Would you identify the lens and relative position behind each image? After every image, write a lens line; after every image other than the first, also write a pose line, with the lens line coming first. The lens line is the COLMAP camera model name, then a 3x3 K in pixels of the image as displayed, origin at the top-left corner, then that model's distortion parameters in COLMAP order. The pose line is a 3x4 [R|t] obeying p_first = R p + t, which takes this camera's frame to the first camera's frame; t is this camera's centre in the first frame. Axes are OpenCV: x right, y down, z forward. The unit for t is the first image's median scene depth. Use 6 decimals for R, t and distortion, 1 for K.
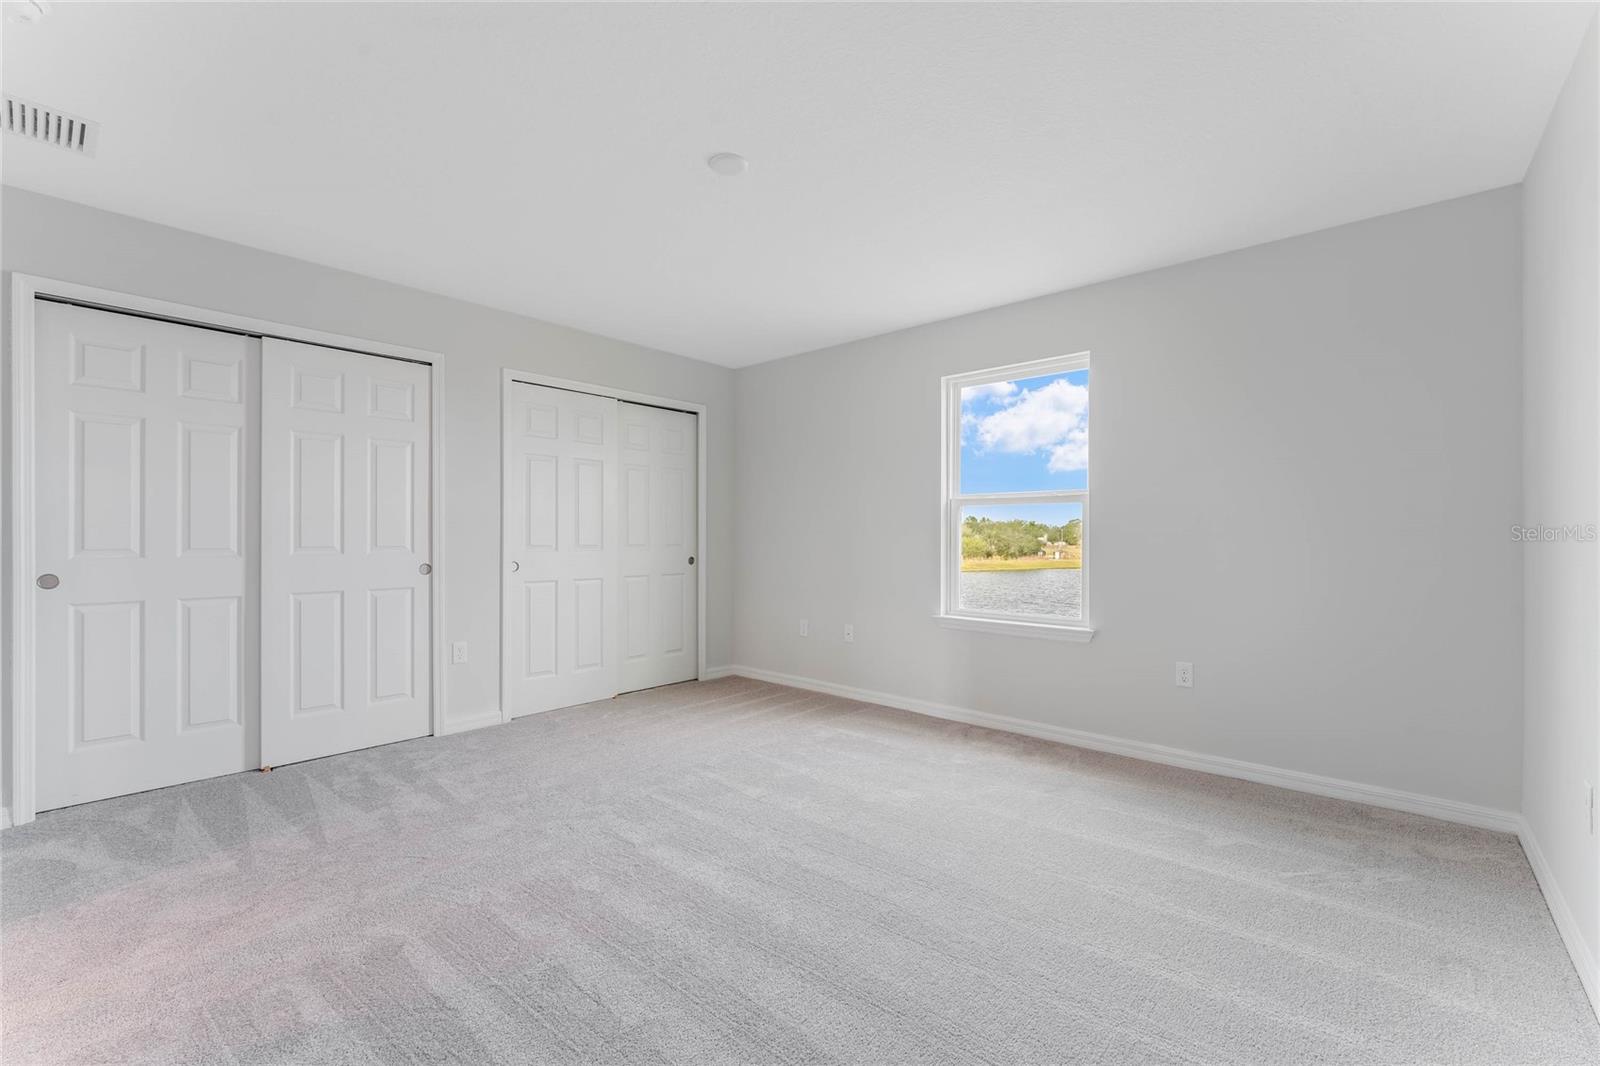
lens RADIAL K [[662.3, 0, 789.8], [0, 662.3, 546.7], [0, 0, 1]] dist [-0.000126, -0.000534]
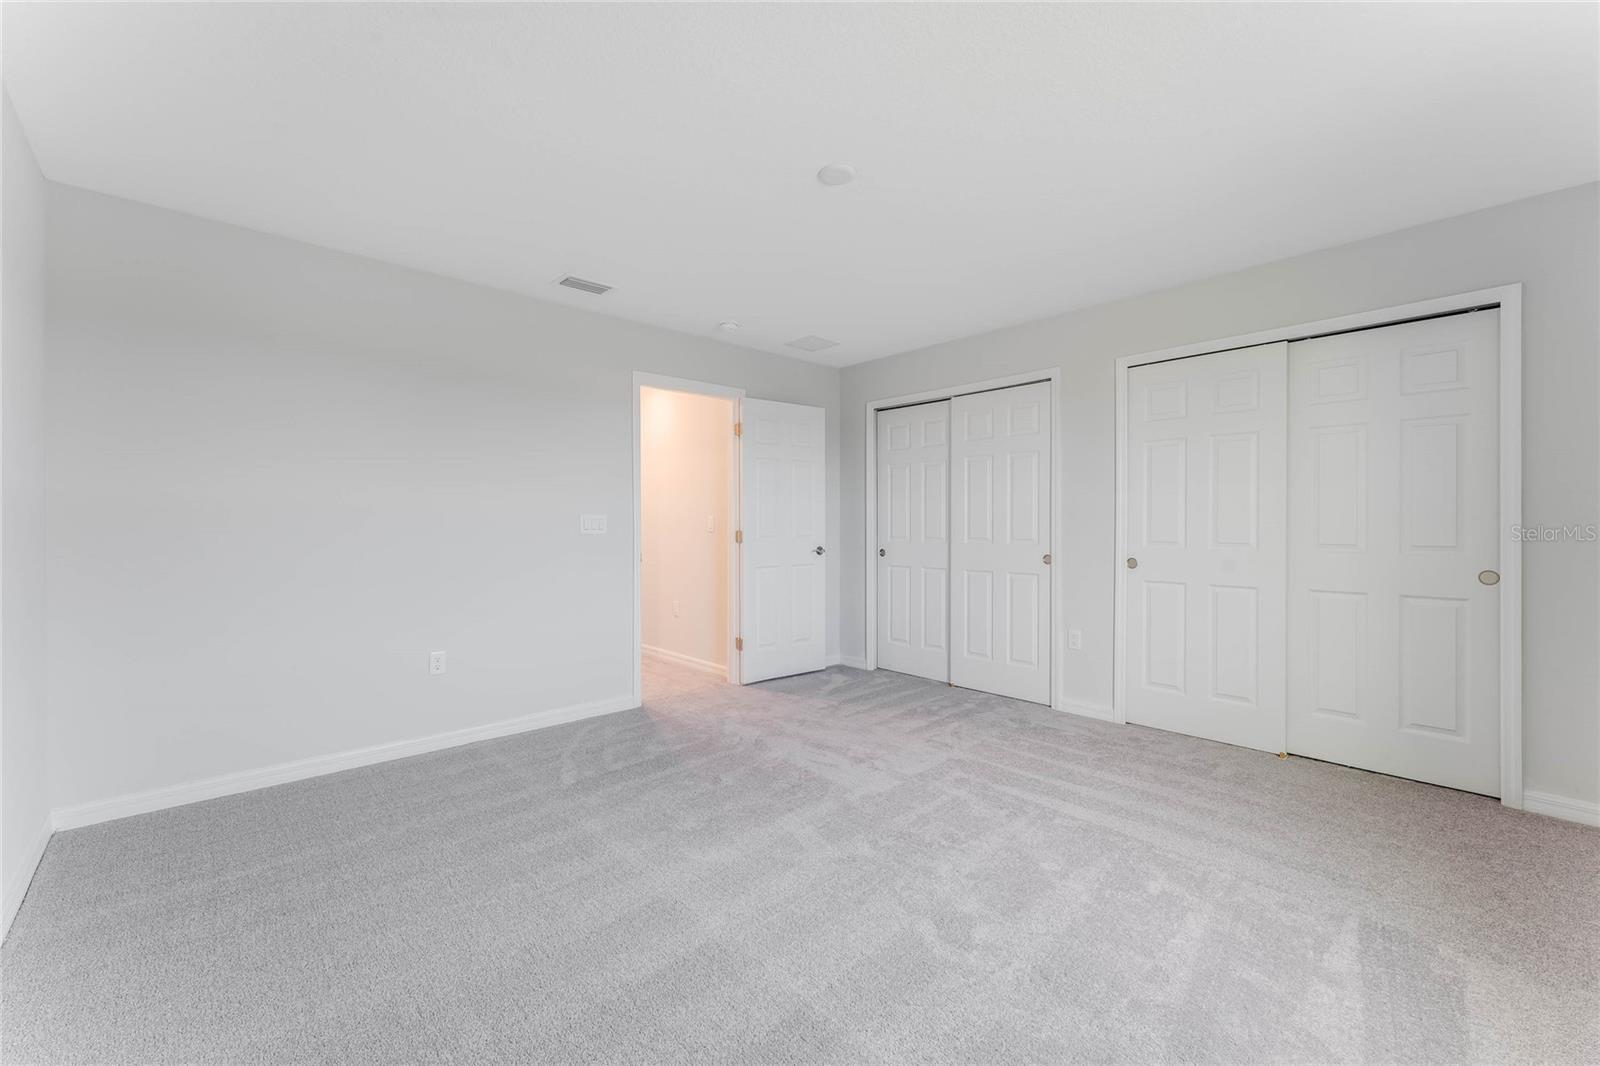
lens RADIAL K [[636.1, 0, 805.8], [0, 636.1, 529.3], [0, 0, 1]] dist [-0.000161, -0.000153]
pose [[-0.078108, -0.004921, -0.996933, 0.565088], [-0.020383, 0.999787, -0.003338, -0.005118], [0.996737, 0.020060, -0.078191, 0.656013]]
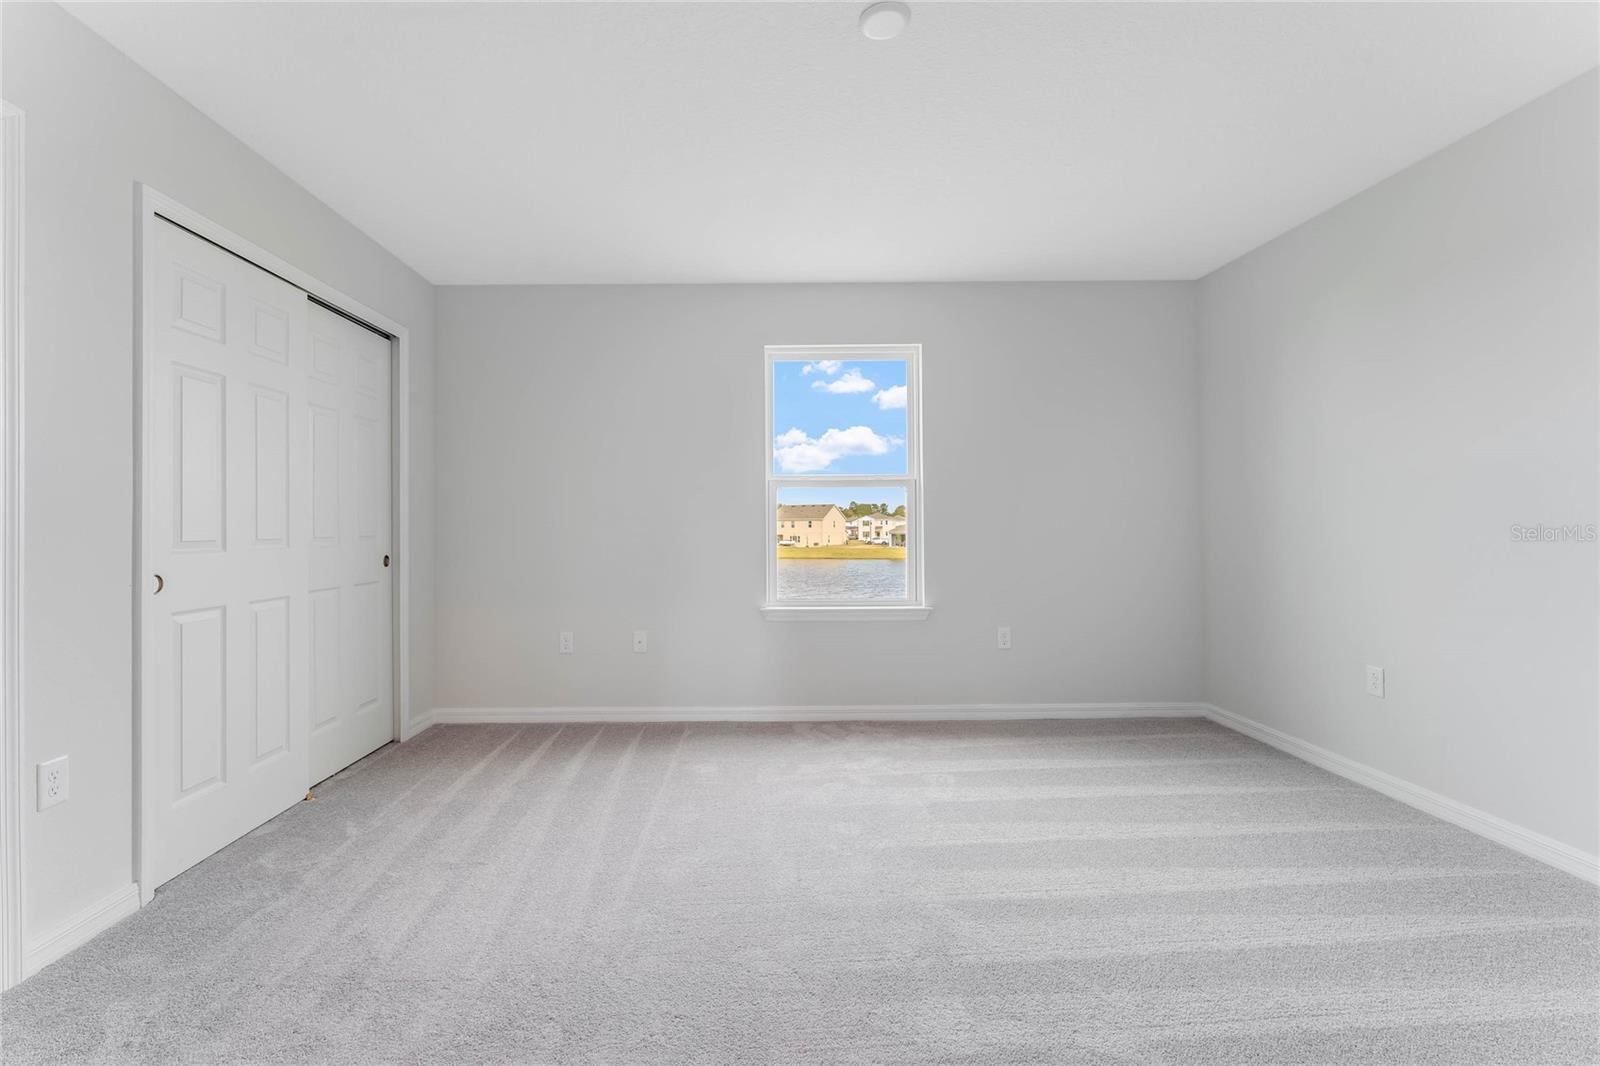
lens RADIAL K [[690.1, 0, 757.8], [0, 690.1, 531.3], [0, 0, 1]] dist [-0.007560, 0.000836]
pose [[0.746886, -0.013815, 0.664809, -0.404373], [0.021017, 0.999775, -0.002837, 0.001545], [-0.664620, 0.016092, 0.747008, 0.303073]]
